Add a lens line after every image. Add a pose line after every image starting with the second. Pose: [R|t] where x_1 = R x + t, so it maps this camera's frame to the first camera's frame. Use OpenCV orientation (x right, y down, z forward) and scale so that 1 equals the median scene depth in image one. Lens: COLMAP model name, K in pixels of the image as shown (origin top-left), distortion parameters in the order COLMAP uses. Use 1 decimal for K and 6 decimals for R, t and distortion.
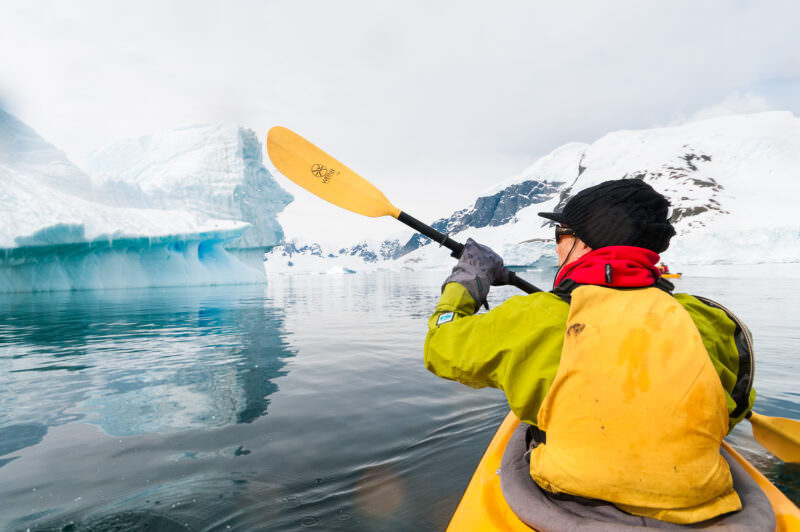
lens RADIAL K [[478.8, 0, 400.0], [0, 478.8, 266.0], [0, 0, 1]] dist [0.050726, -0.000883]
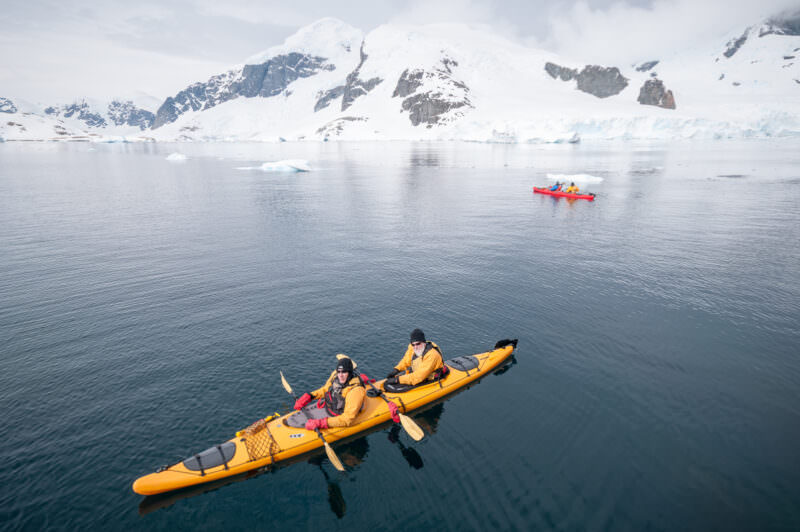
lens RADIAL K [[478.8, 0, 400.0], [0, 478.8, 266.0], [0, 0, 1]] dist [0.050726, -0.000883]
pose [[0.860034, -0.107629, 0.498757, -0.107953], [-0.023578, 0.968072, 0.249561, 0.001808], [-0.509692, -0.226390, 0.830037, -0.087324]]
